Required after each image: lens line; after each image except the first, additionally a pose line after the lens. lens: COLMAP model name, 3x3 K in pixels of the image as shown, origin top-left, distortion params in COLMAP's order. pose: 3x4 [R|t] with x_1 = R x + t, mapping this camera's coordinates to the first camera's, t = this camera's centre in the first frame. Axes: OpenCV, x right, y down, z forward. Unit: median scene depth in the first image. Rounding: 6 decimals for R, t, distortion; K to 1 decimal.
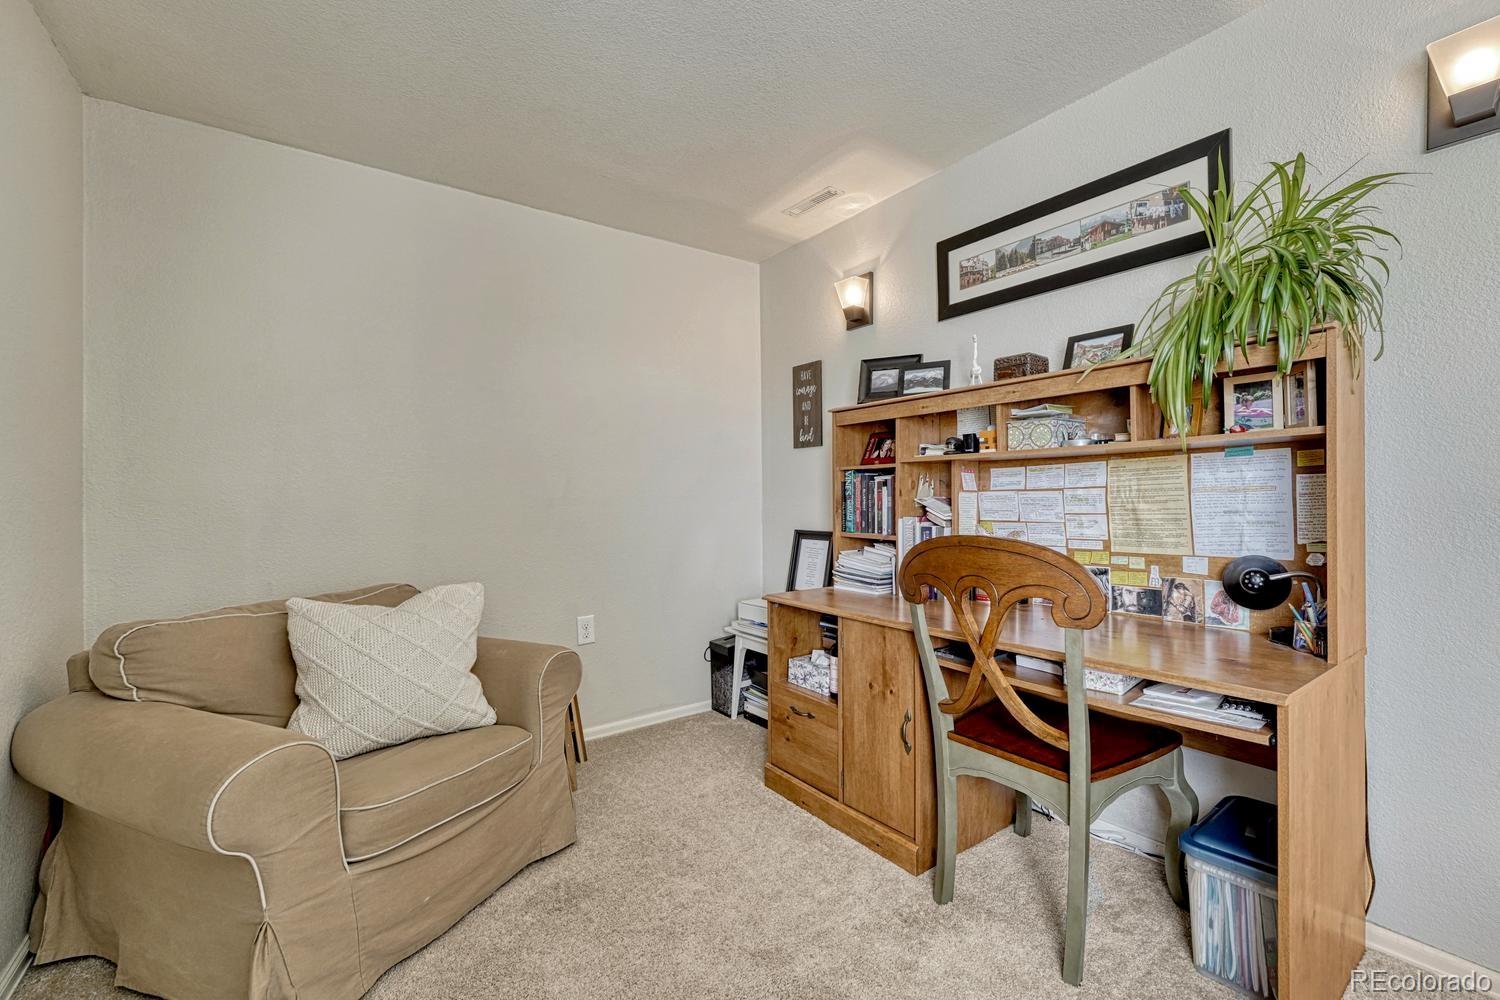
lens RADIAL K [[625.8, 0, 750.8], [0, 625.8, 499.9], [0, 0, 1]] dist [-0.013880, 0.001568]
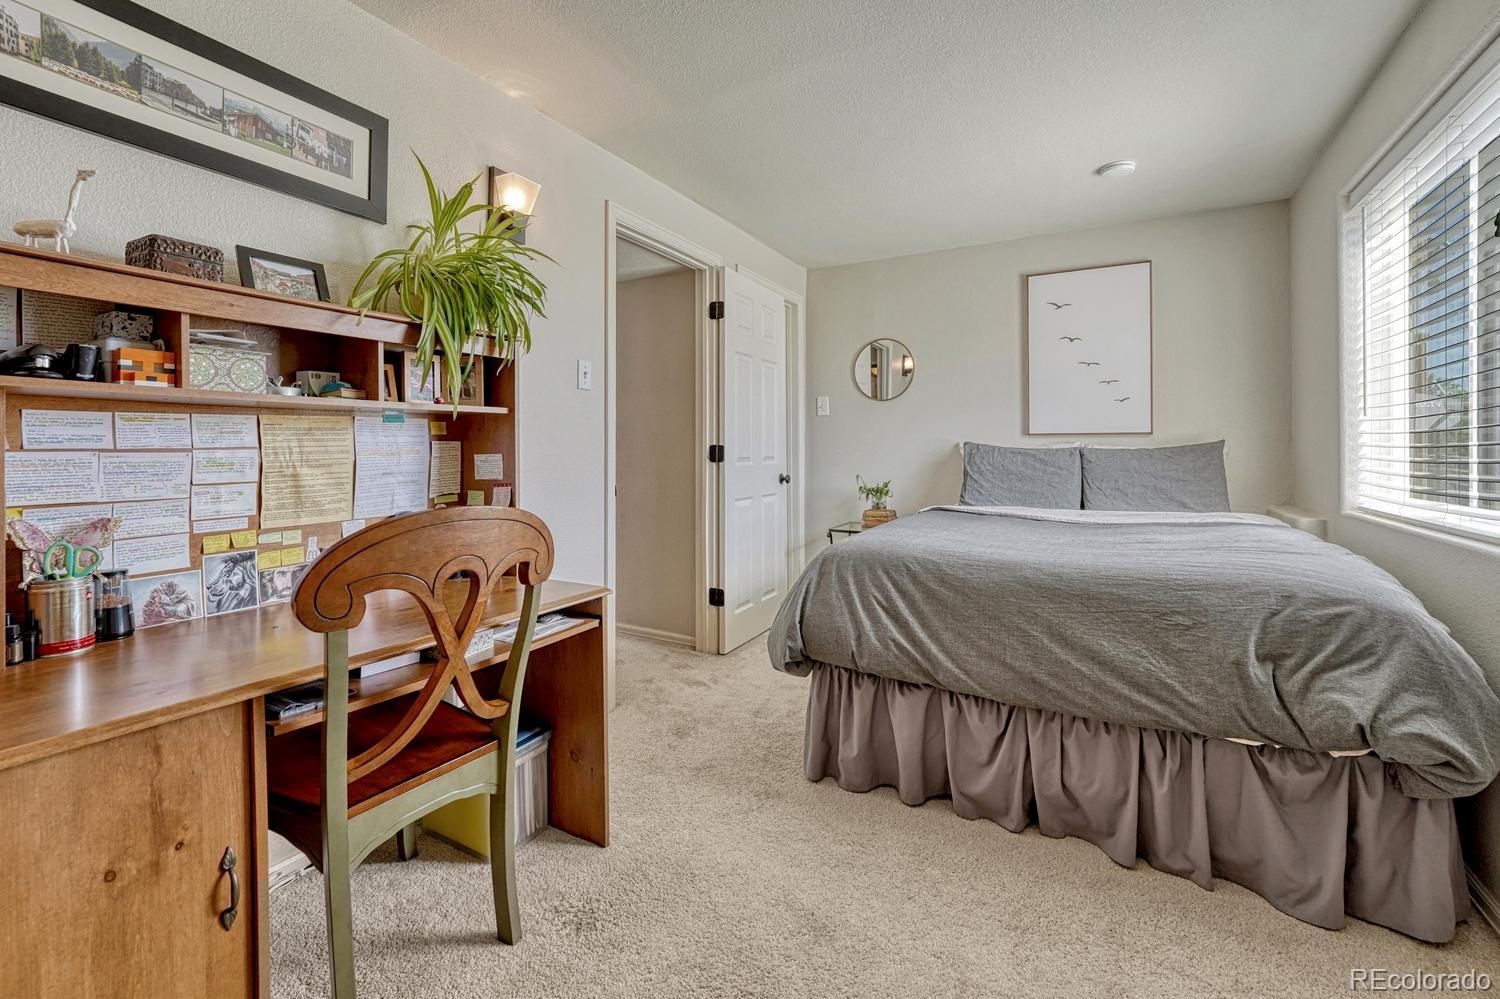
lens RADIAL K [[625.8, 0, 759.0], [0, 625.8, 447.1], [0, 0, 1]] dist [-0.013880, 0.001568]
pose [[-0.414619, 0.017850, 0.909820, -0.426987], [0.011023, 0.999833, -0.014593, -0.003462], [-0.909928, 0.003978, -0.414747, 0.771480]]
